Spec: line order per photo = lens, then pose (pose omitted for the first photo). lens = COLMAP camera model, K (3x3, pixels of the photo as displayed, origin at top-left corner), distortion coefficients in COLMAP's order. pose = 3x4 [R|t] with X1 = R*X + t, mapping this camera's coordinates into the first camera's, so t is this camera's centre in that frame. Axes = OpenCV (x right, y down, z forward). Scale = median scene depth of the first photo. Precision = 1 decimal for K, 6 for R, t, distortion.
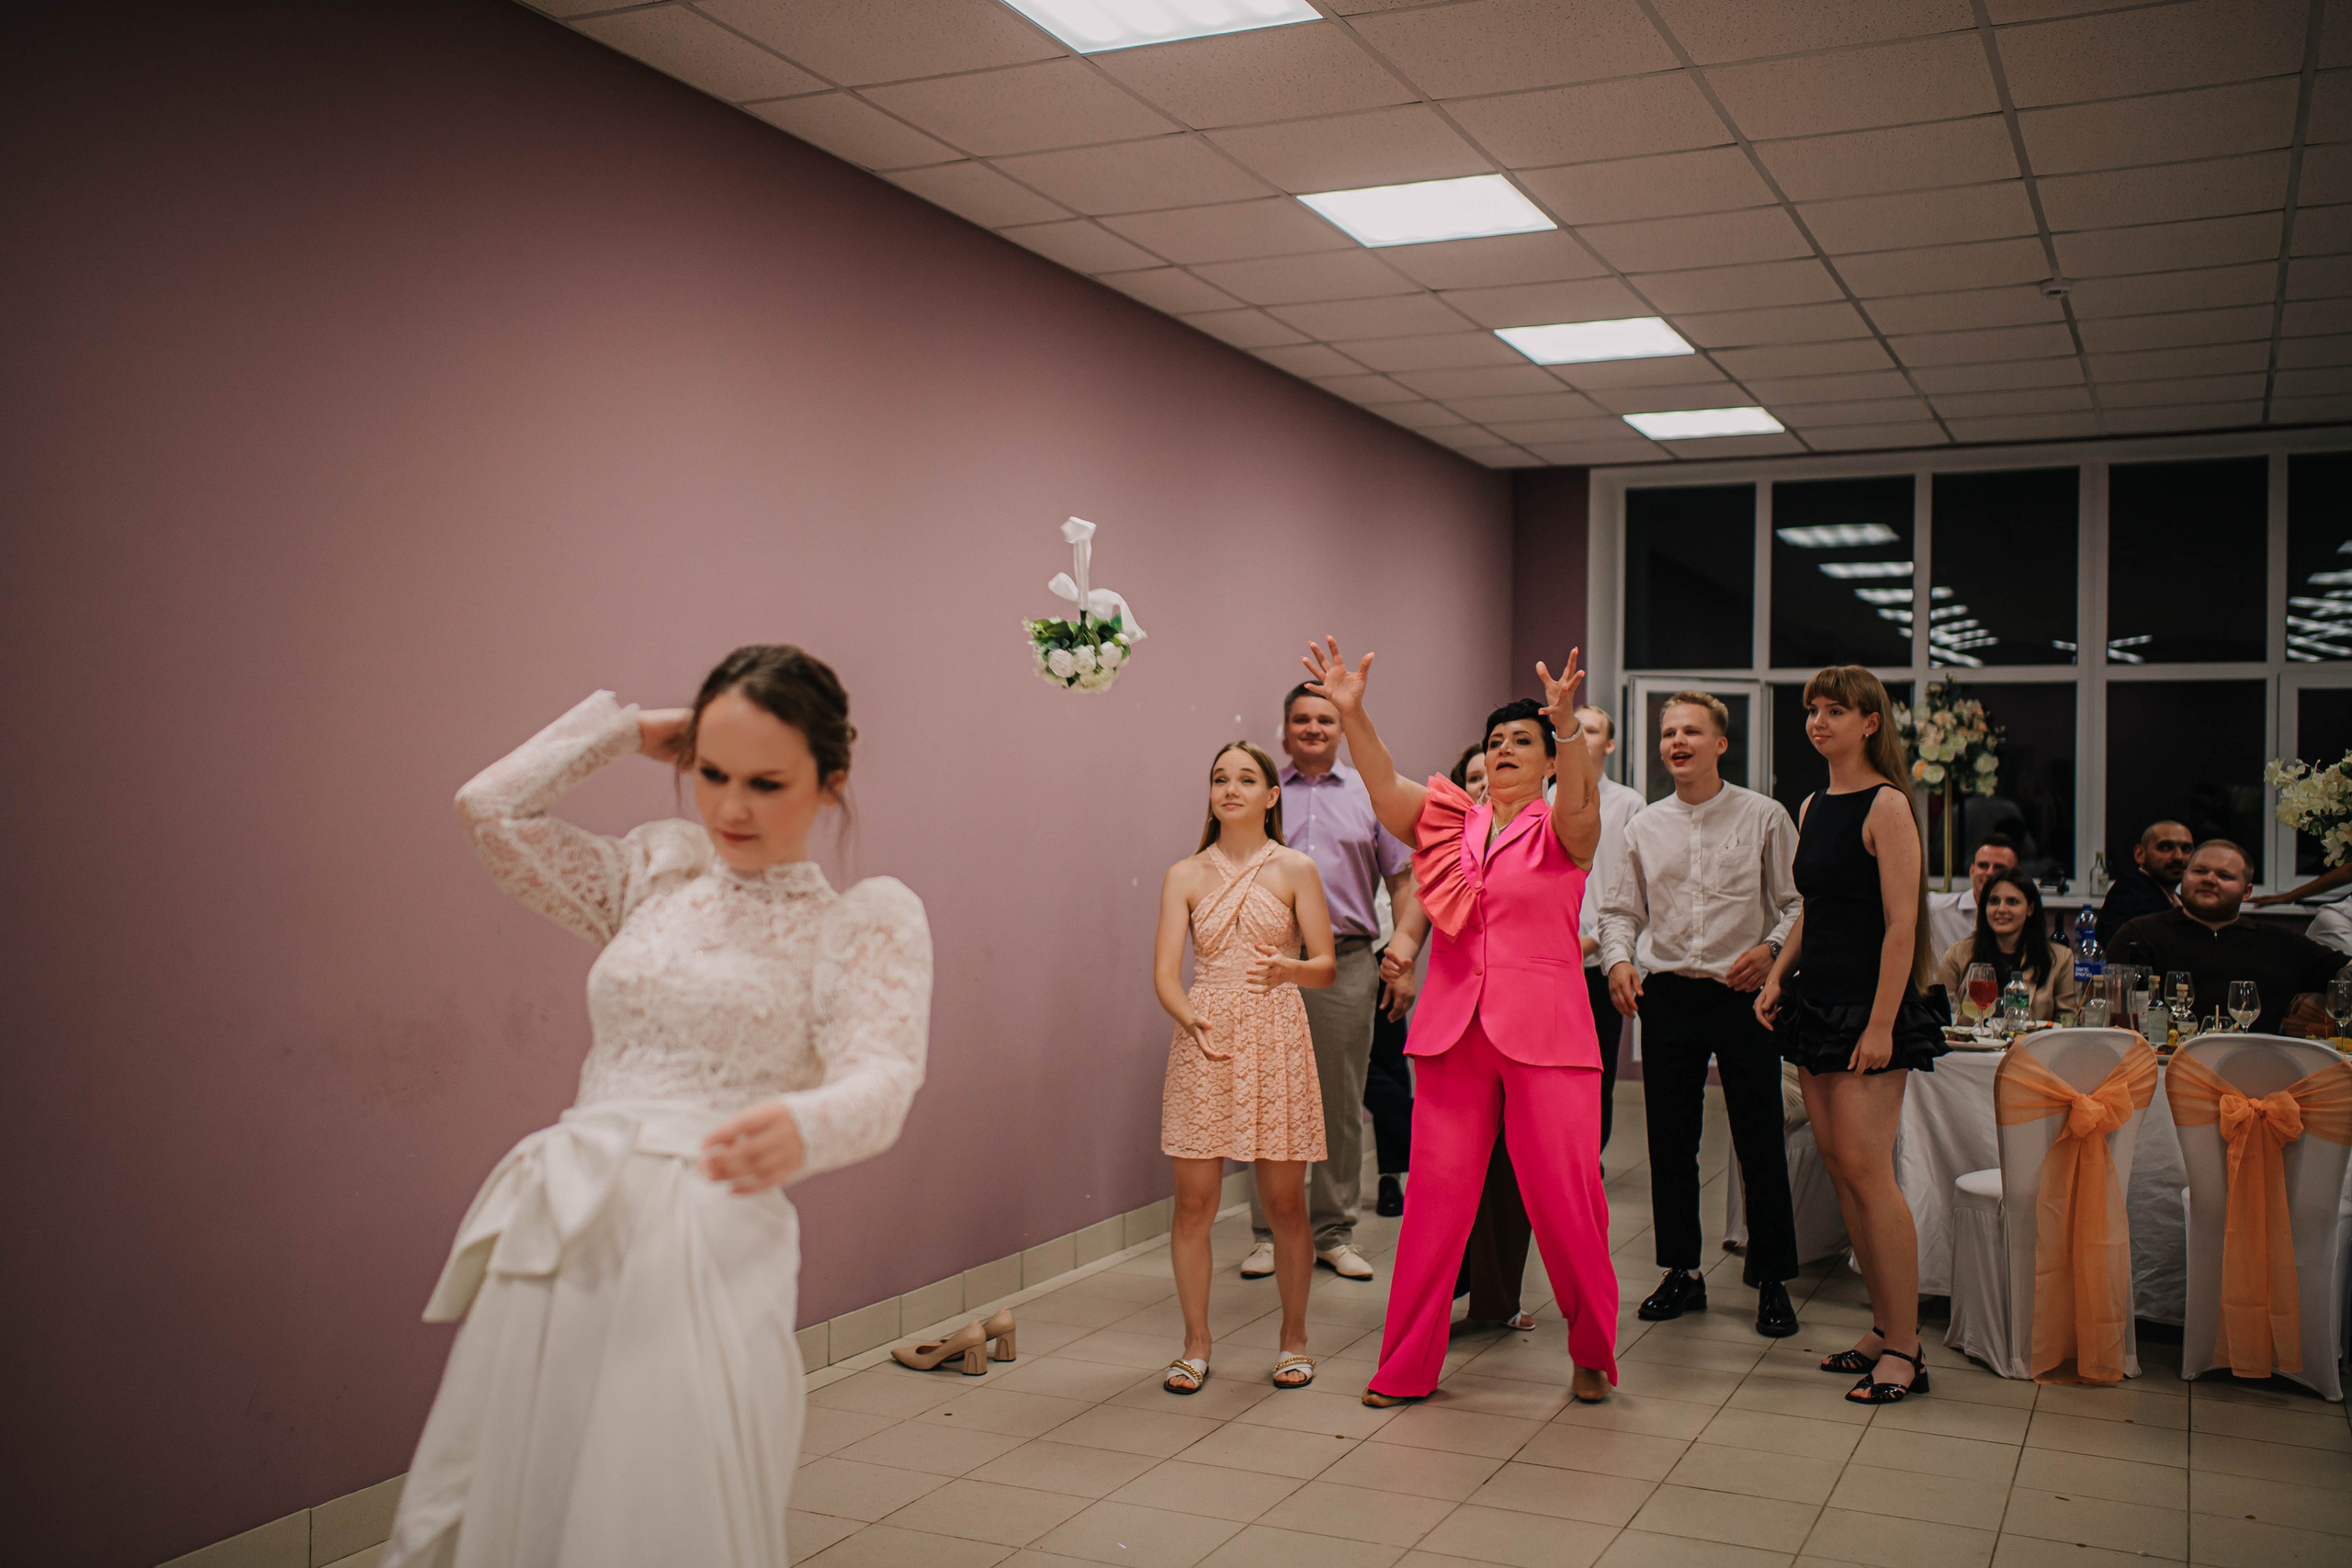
lens RADIAL K [[2268.0, 0, 1172.8], [0, 2268.0, 779.9], [0, 0, 1]] dist [0.060776, 0.048985]
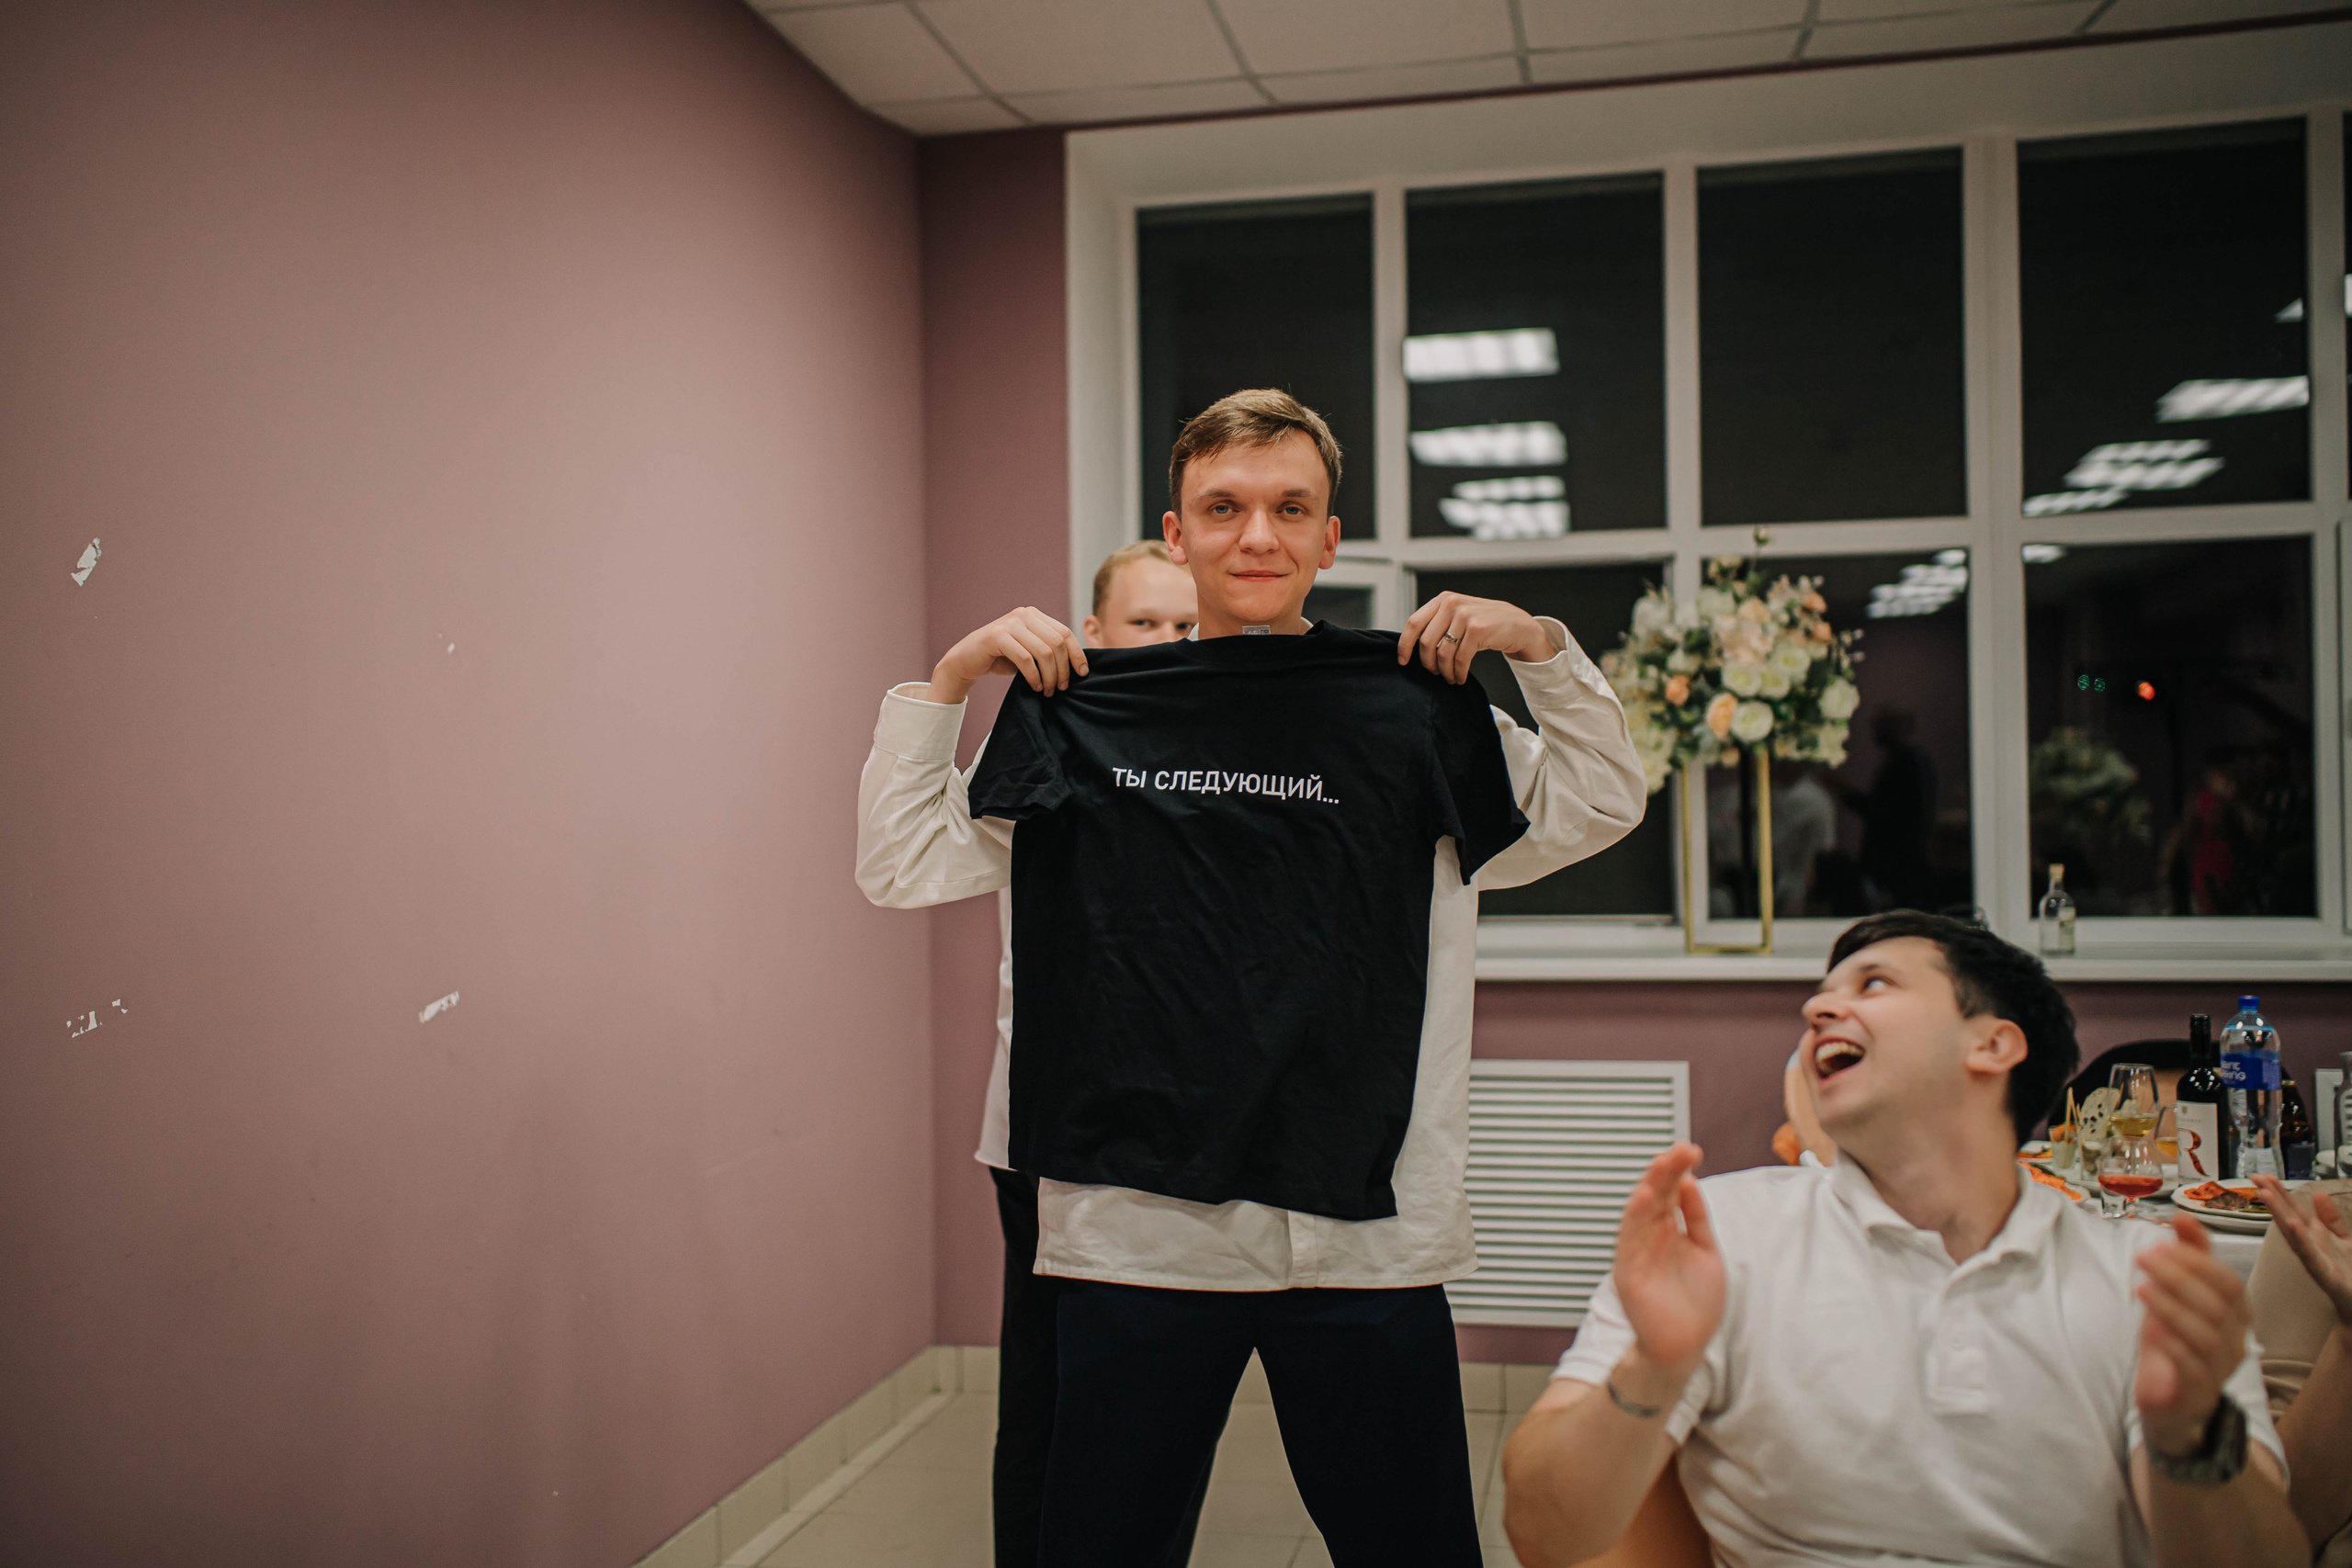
lens RADIAL K [[2177.5, 0, 1176.0], [0, 2177.5, 784.0], [0, 0, 1]] dist [0.002202, 0.001343]
pose [[0.975798, -0.023152, 0.217445, 0.149712], [0.022397, 0.999732, 0.005934, 0.007913], [-0.217524, -0.000920, 0.976055, 0.802610]]
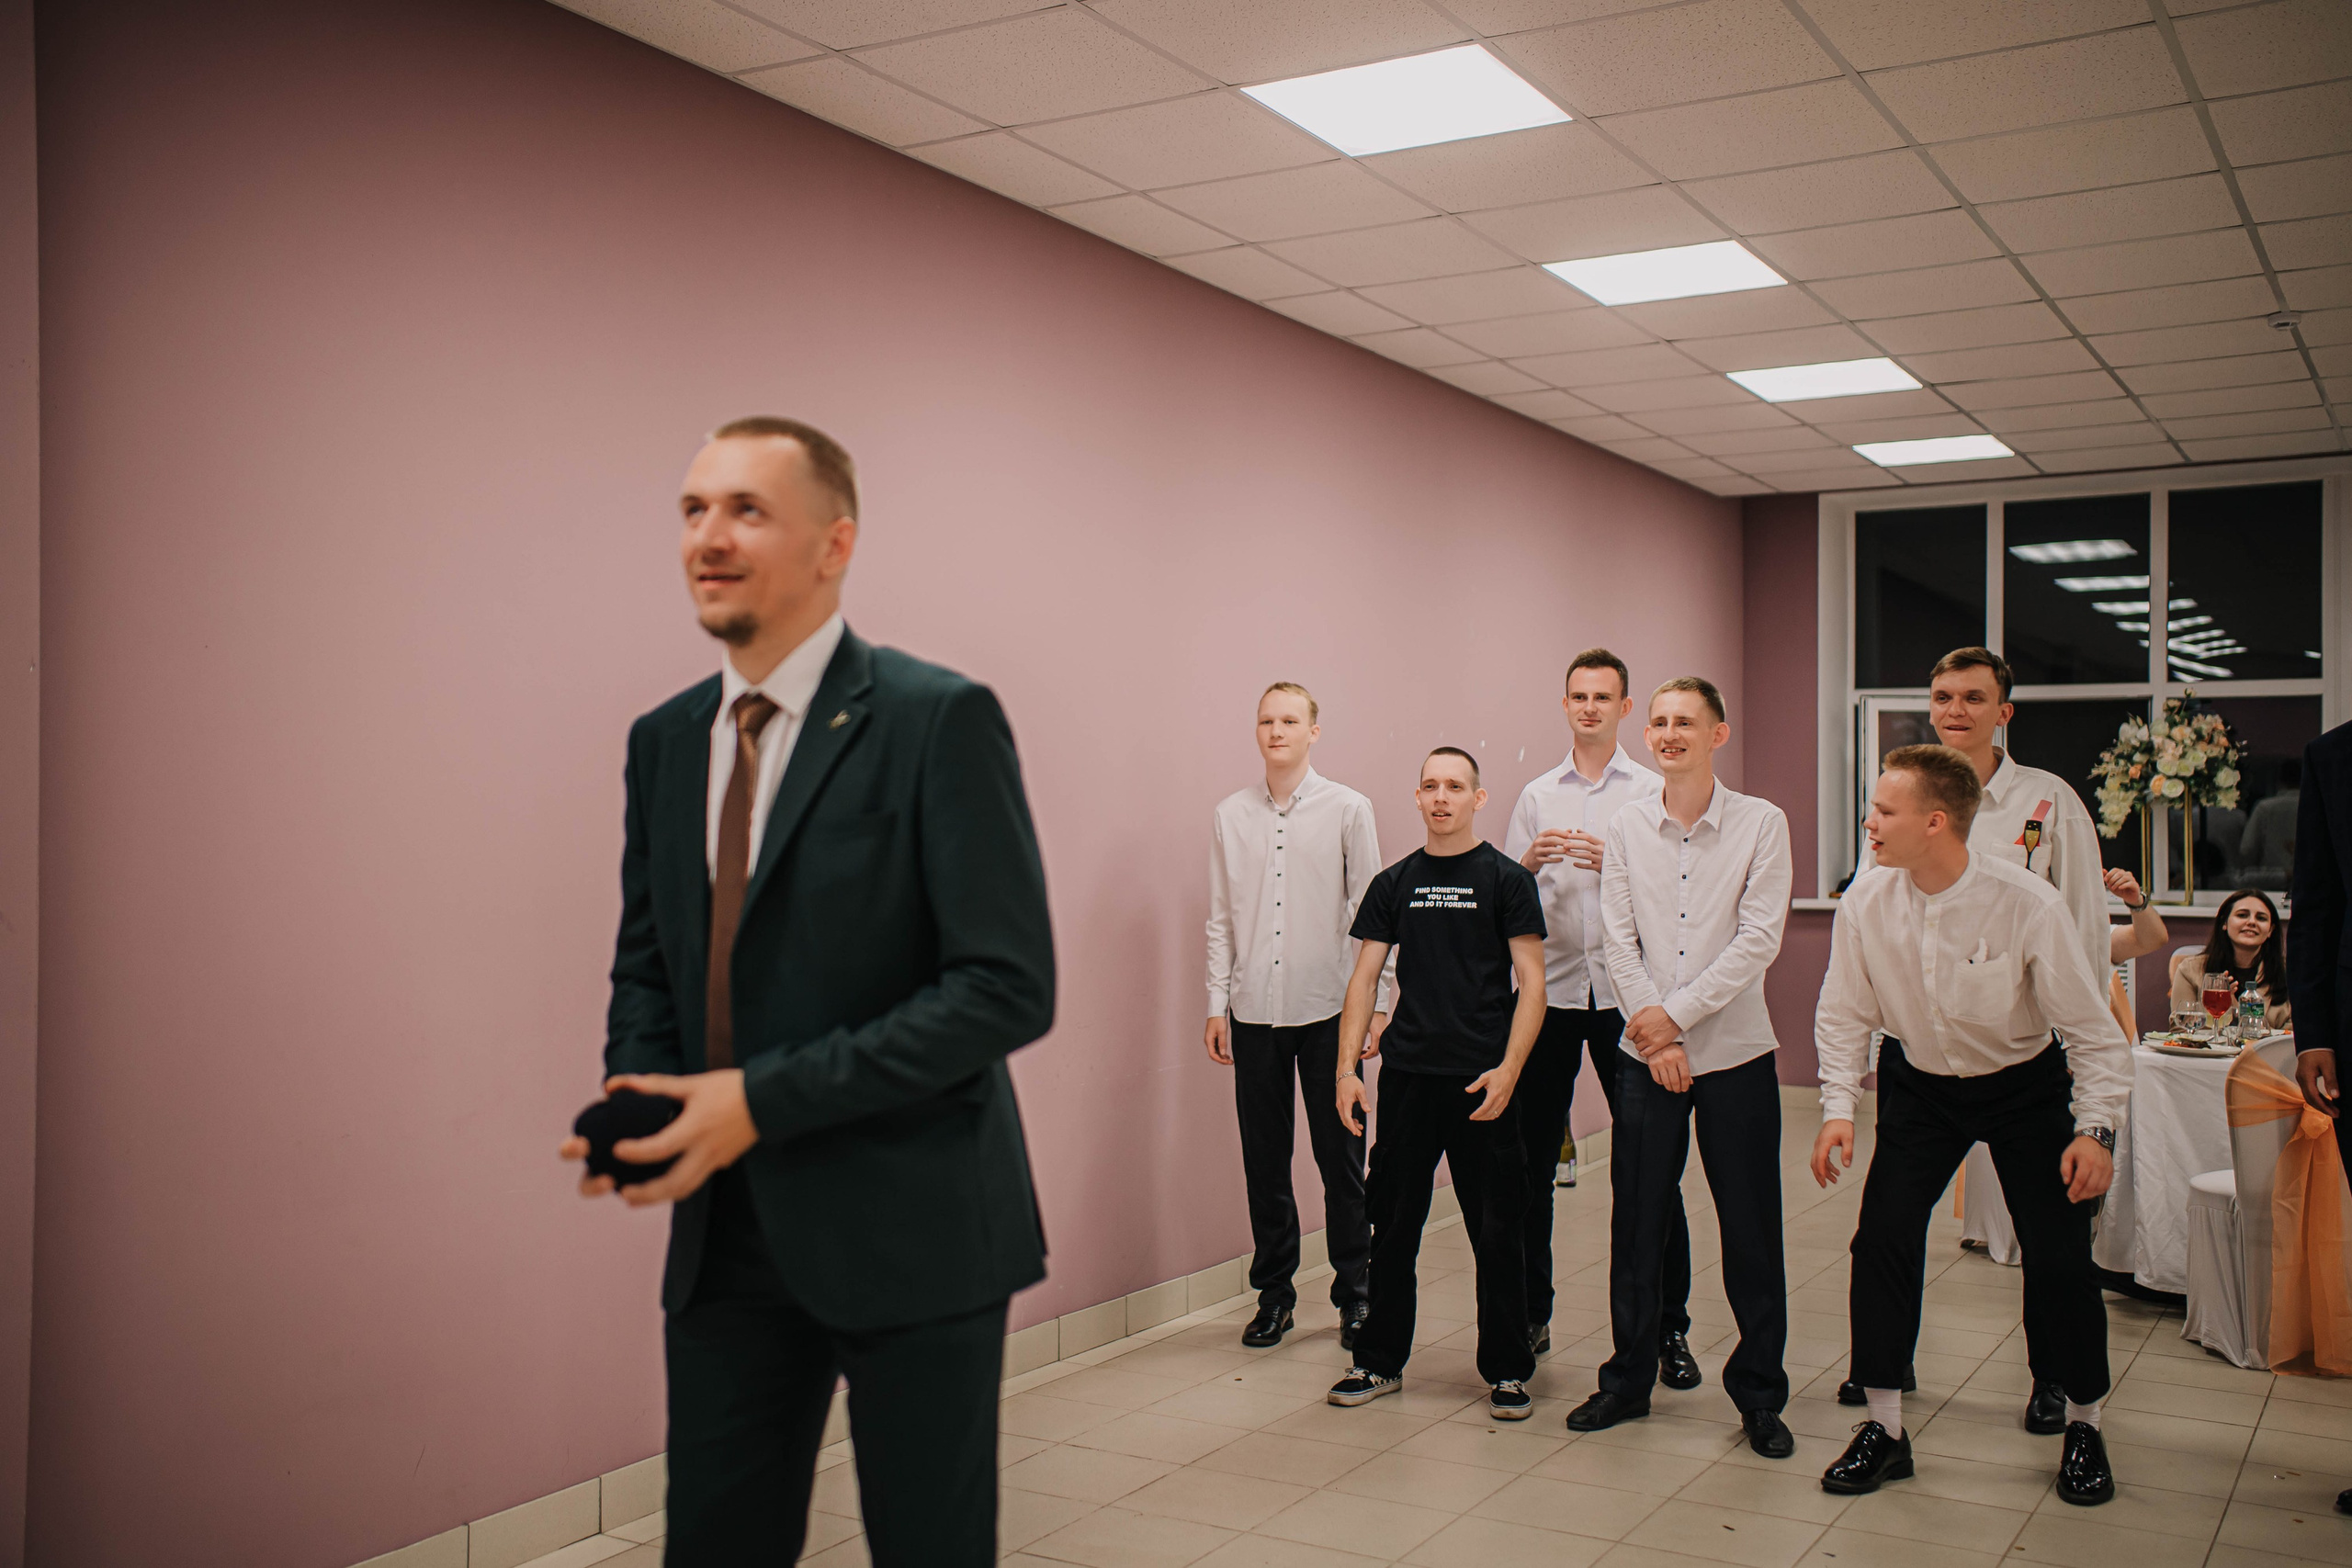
lens RADIAL K [[2272.7, 0, 1176.0], [0, 2272.7, 784.0], [0, 0, 1]] dist [0.042264, 0.099811]
pose [[0.995605, -0.010105, -0.093105, -0.016759], [0.009573, 0.999935, -0.006156, -0.003597], [0.093161, 0.005238, 0.995637, -0.079343]]
